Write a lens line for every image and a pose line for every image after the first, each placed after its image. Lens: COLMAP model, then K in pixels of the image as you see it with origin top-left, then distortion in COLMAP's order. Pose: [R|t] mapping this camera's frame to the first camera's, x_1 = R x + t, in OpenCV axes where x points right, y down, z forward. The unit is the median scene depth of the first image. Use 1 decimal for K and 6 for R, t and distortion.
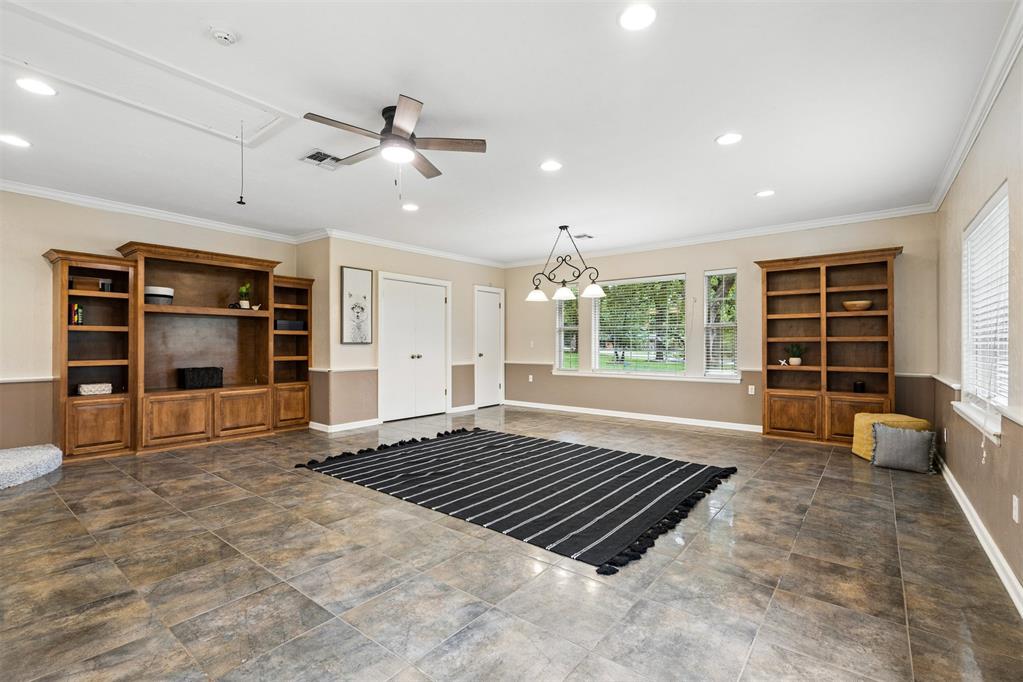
lens RADIAL K [[461.2, 0, 507.5], [0, 461.2, 341.4], [0, 0, 1]] dist [-0.005839, -0.000648]
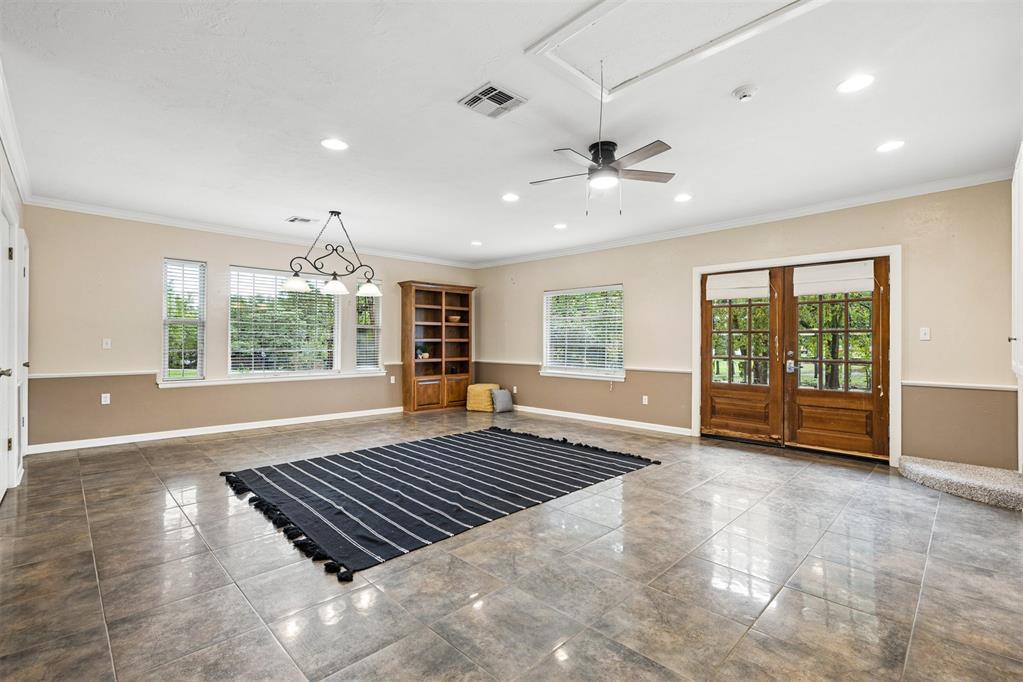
lens RADIAL K [[461.2, 0, 509.6], [0, 461.2, 342.8], [0, 0, 1]] dist [-0.005839, -0.000648]
pose [[0.120007, -0.002864, 0.992769, -0.803689], [-0.010062, 0.999941, 0.004101, -0.004943], [-0.992722, -0.010482, 0.119971, 0.625623]]
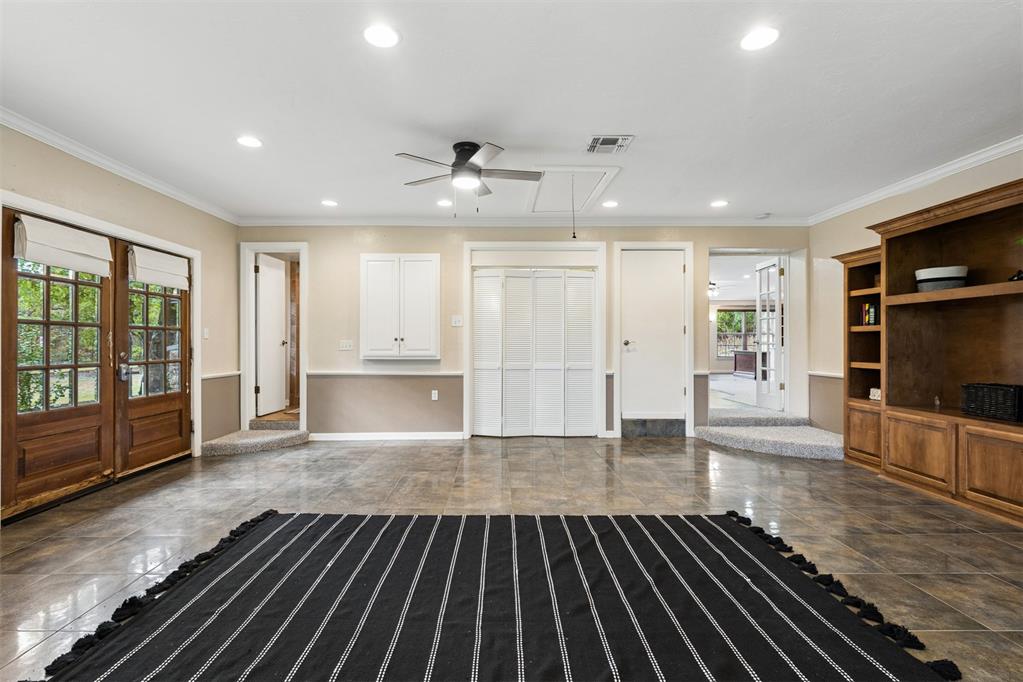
lens RADIAL K [[461.2, 0, 500.4], [0, 461.2, 340.4], [0, 0, 1]] dist [-0.005839, -0.000648]
pose [[-0.777837, -0.003765, -0.628455, 0.242423], [0.004090, 0.999931, -0.011054, 0.002388], [0.628453, -0.011168, -0.777767, 1.117731]]
